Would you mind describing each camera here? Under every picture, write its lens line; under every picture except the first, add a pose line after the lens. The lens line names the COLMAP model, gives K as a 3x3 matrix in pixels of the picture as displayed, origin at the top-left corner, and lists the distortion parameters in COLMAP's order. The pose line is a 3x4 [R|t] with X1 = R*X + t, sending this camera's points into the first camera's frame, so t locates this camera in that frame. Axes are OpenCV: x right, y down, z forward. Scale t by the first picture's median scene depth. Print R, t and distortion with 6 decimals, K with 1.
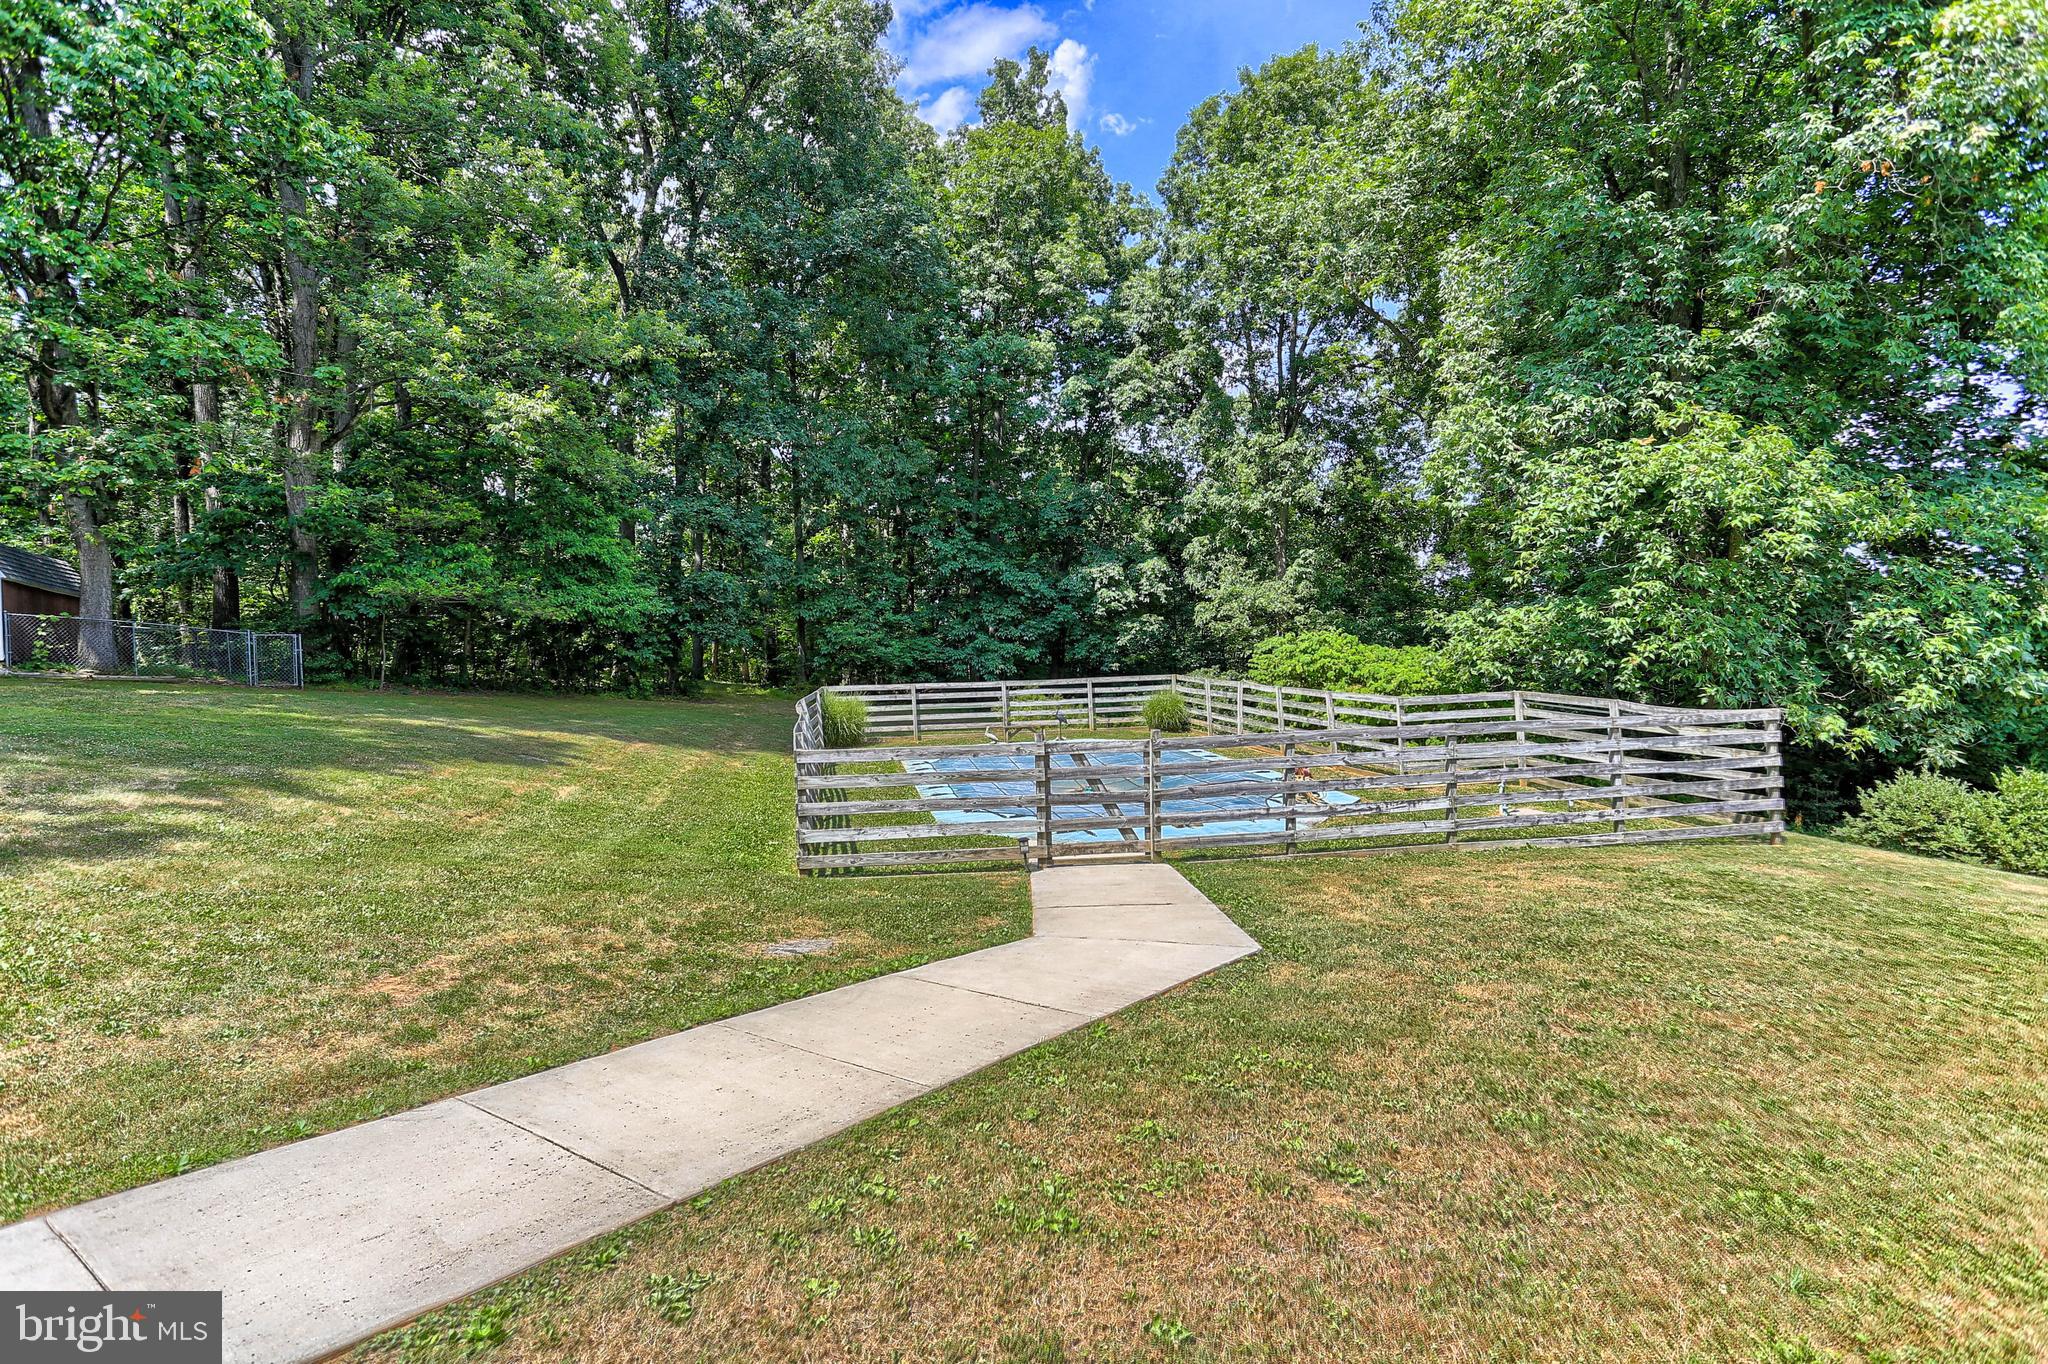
lens RADIAL K [[1081.6, 0, 1023.0], [0, 1081.6, 622.7], [0, 0, 1]] dist [-0.001354, 0.000123]
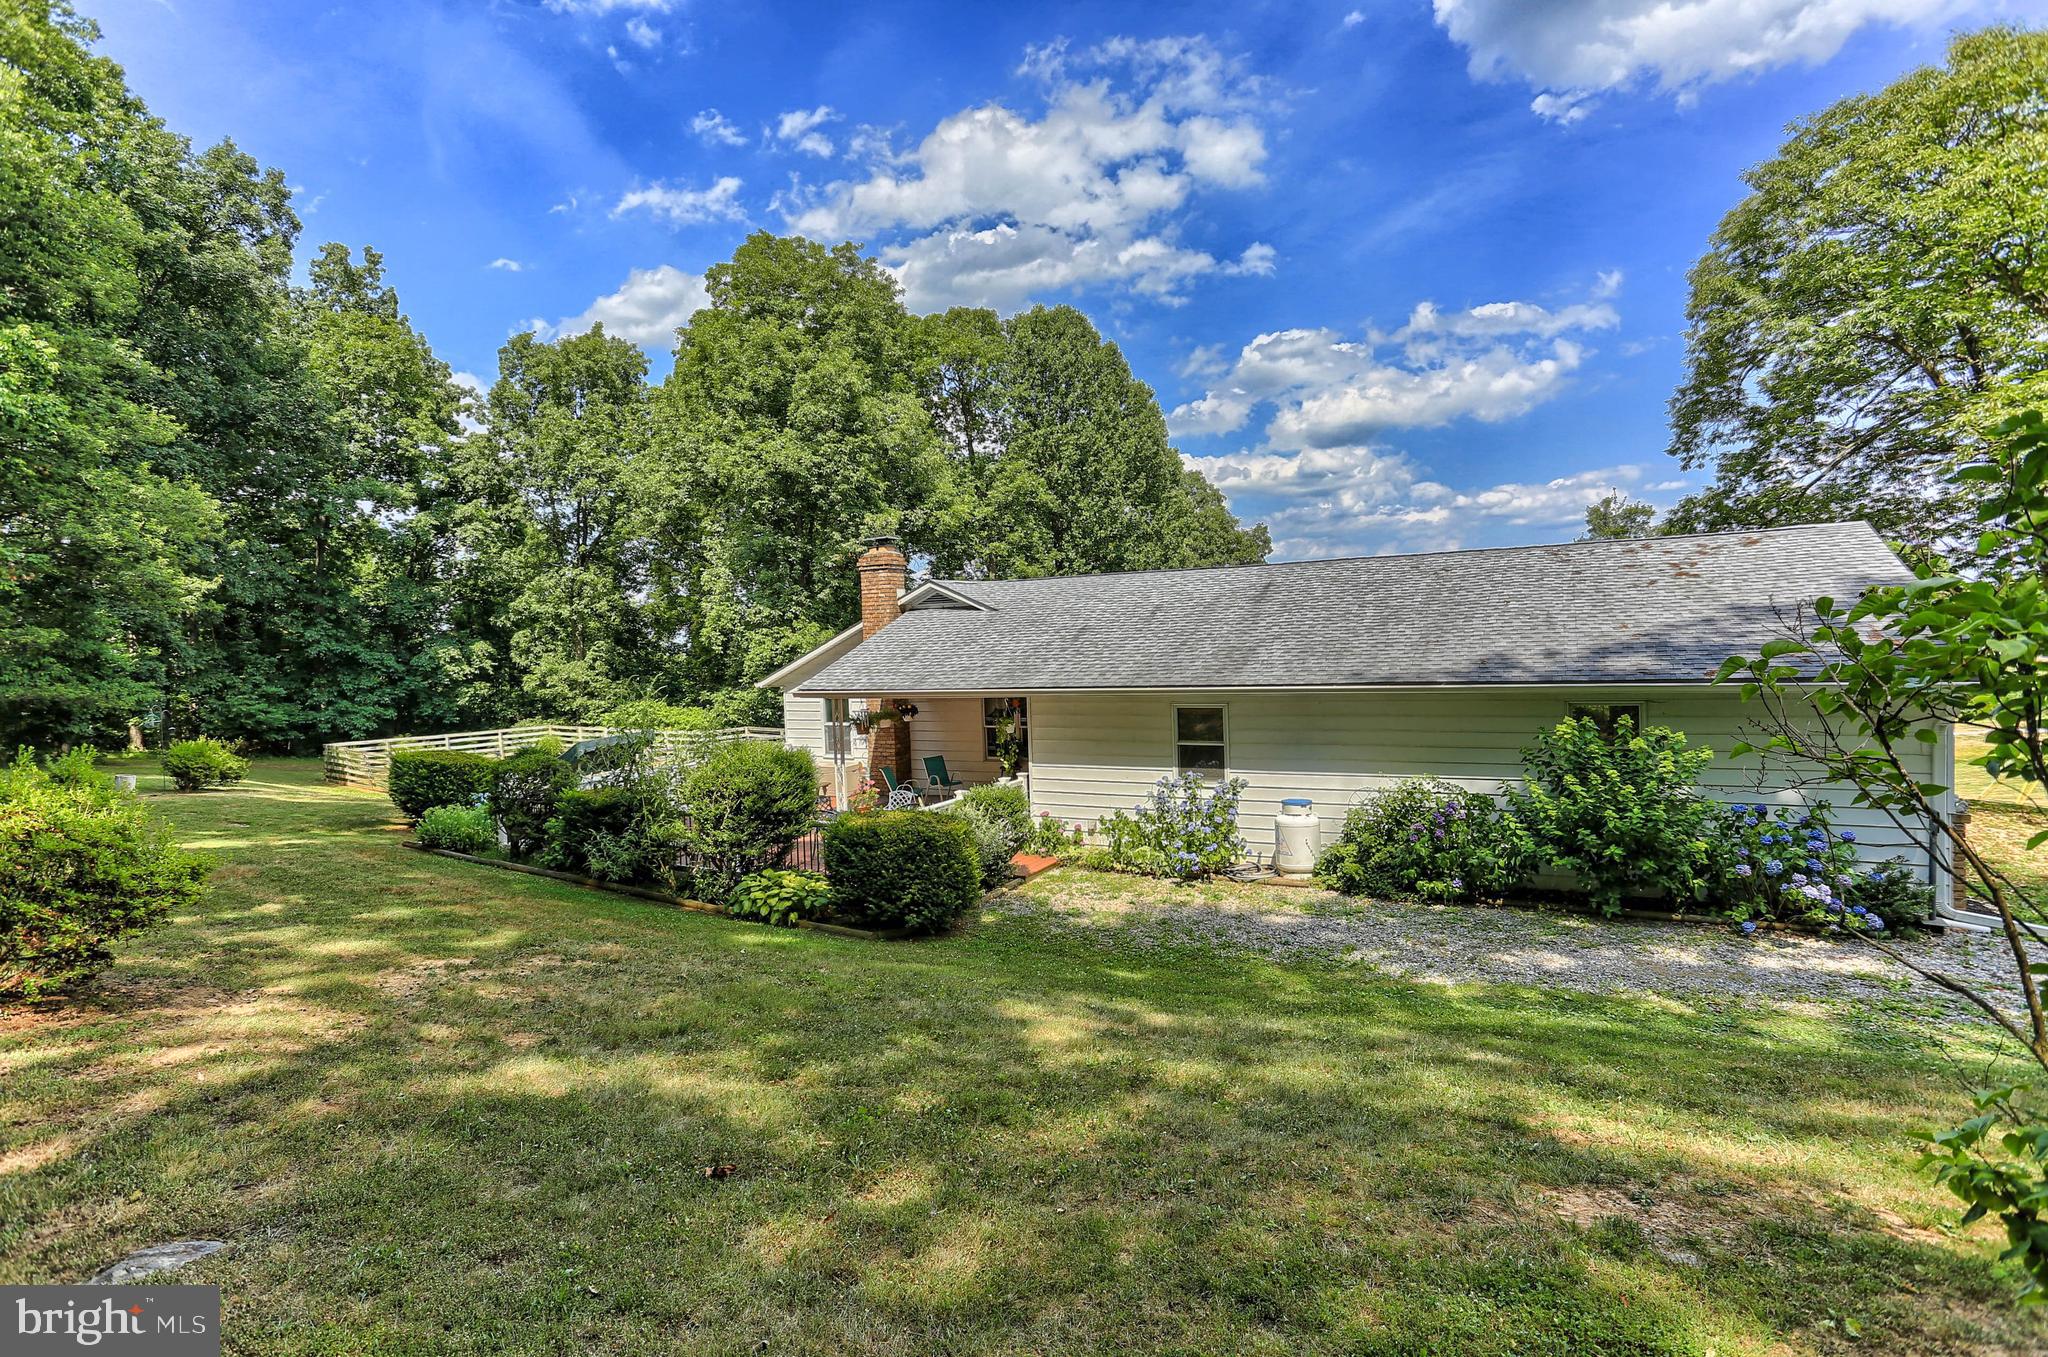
lens RADIAL K [[1092.3, 0, 1025.1], [0, 1092.3, 690.6], [0, 0, 1]] dist [-0.056725, 0.071670]
pose [[0.736915, -0.028638, 0.675378, -0.332809], [0.002717, 0.999220, 0.039405, -0.053223], [-0.675980, -0.027203, 0.736418, -0.560794]]
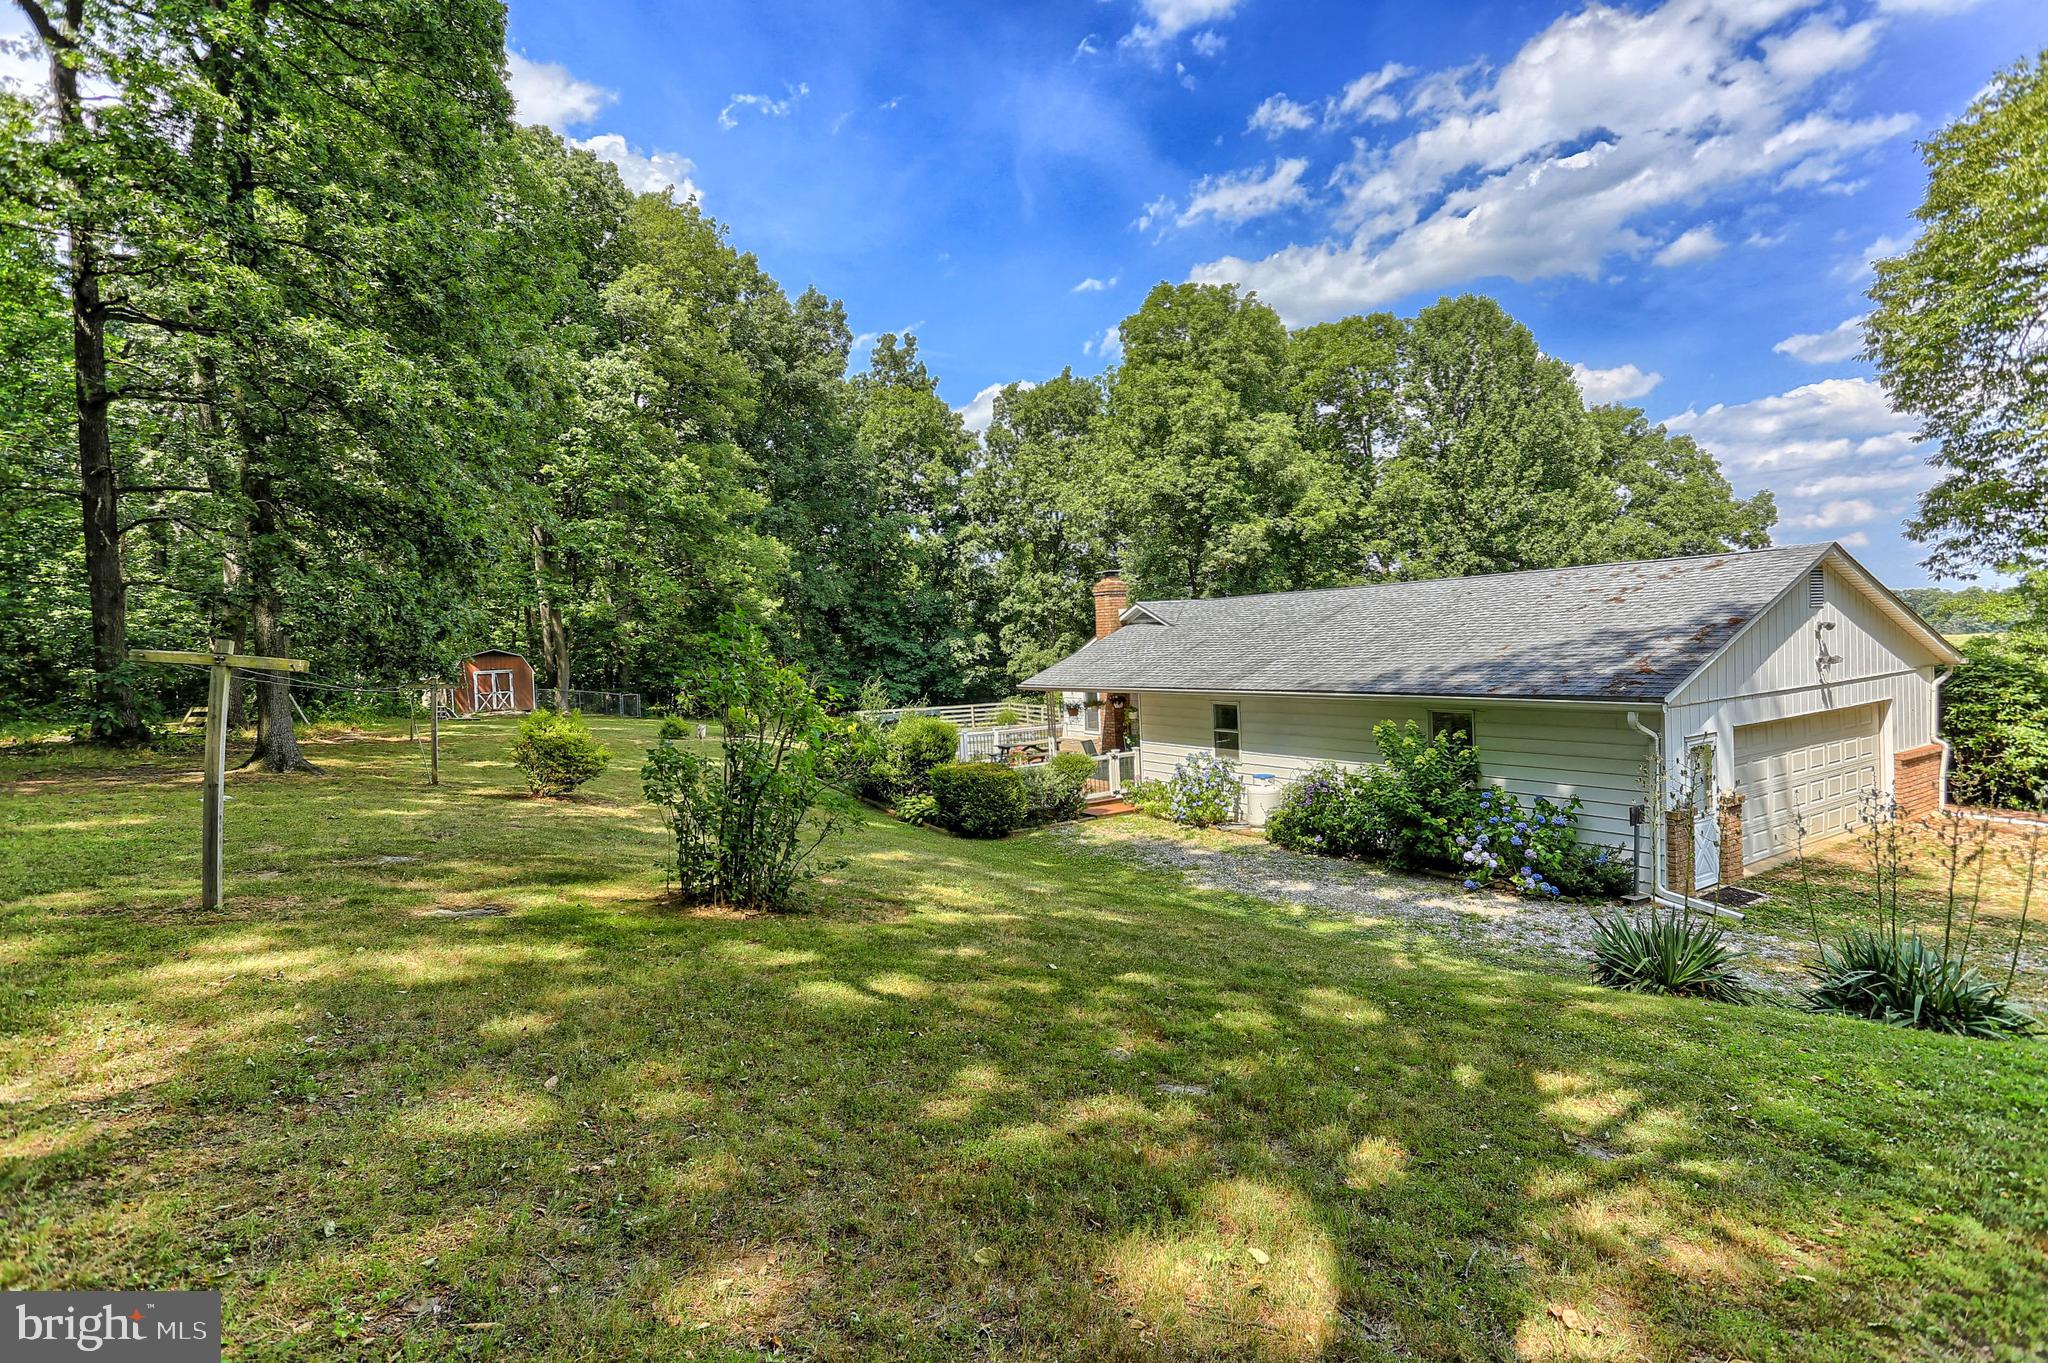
lens RADIAL K [[1092.3, 0, 1025.1], [0, 1092.3, 693.6], [0, 0, 1]] dist [-0.056725, 0.071670]
pose [[0.974106, -0.025984, 0.224595, -0.229073], [0.013335, 0.998248, 0.057654, -0.068716], [-0.225700, -0.053166, 0.972745, -0.818984]]
